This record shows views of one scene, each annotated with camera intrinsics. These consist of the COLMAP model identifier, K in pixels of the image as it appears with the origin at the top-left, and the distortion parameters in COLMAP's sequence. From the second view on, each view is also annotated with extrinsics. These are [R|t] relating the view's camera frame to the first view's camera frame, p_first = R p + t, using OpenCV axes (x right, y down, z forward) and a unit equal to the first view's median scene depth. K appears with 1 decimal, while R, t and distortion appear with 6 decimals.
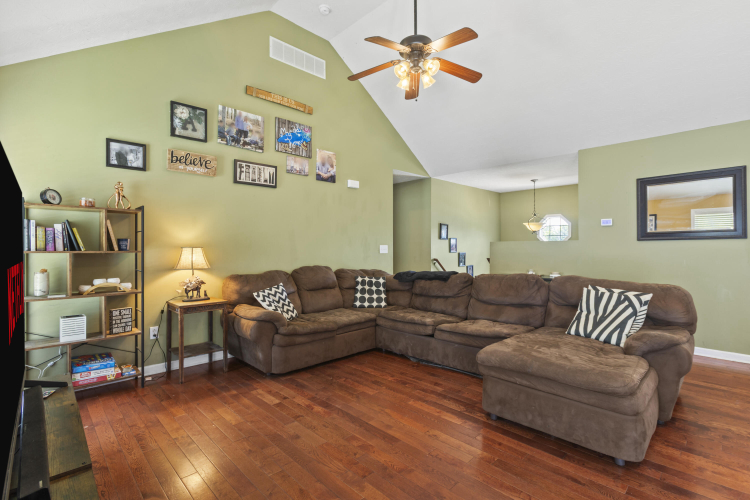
lens RADIAL K [[359.1, 0, 374.2], [0, 359.1, 245.0], [0, 0, 1]] dist [-0.005320, 0.004234]
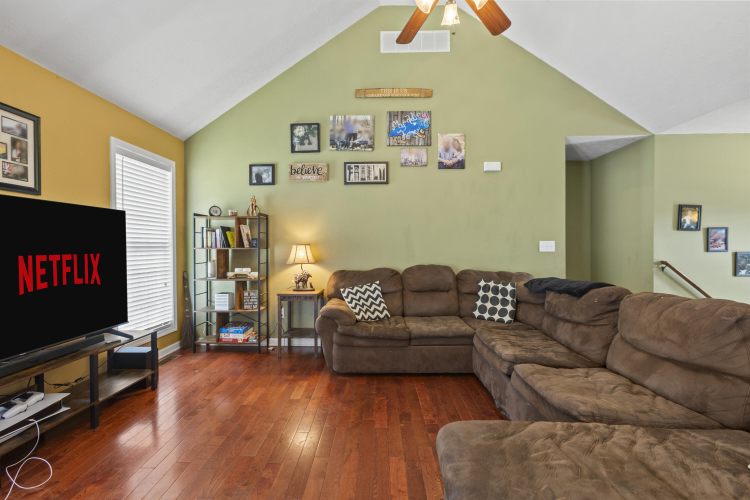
lens RADIAL K [[336.3, 0, 369.6], [0, 336.3, 247.1], [0, 0, 1]] dist [-0.009352, 0.007112]
pose [[0.696009, 0.001936, -0.718030, 0.373200], [0.008879, 0.999897, 0.011303, 0.003192], [0.717978, -0.014242, 0.695920, 0.340614]]
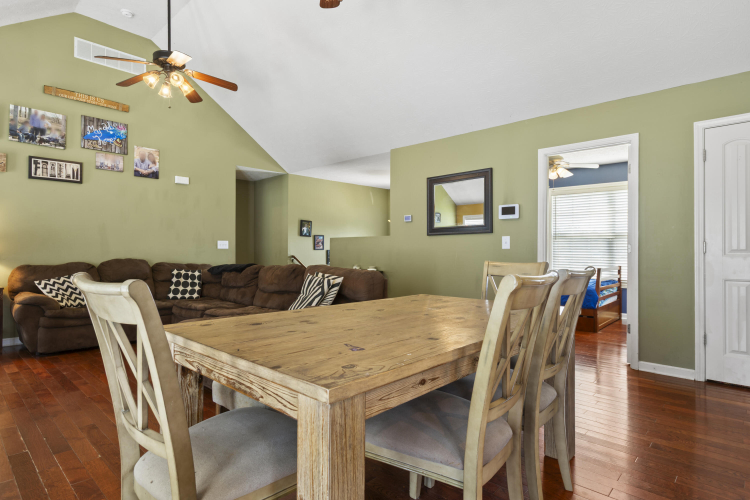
lens RADIAL K [[418.3, 0, 372.6], [0, 418.3, 248.7], [0, 0, 1]] dist [0.008255, 0.001859]
pose [[0.999495, 0.003709, 0.031544, 0.564352], [-0.003723, 0.999993, 0.000400, 0.028574], [-0.031542, -0.000518, 0.999502, -0.260799]]
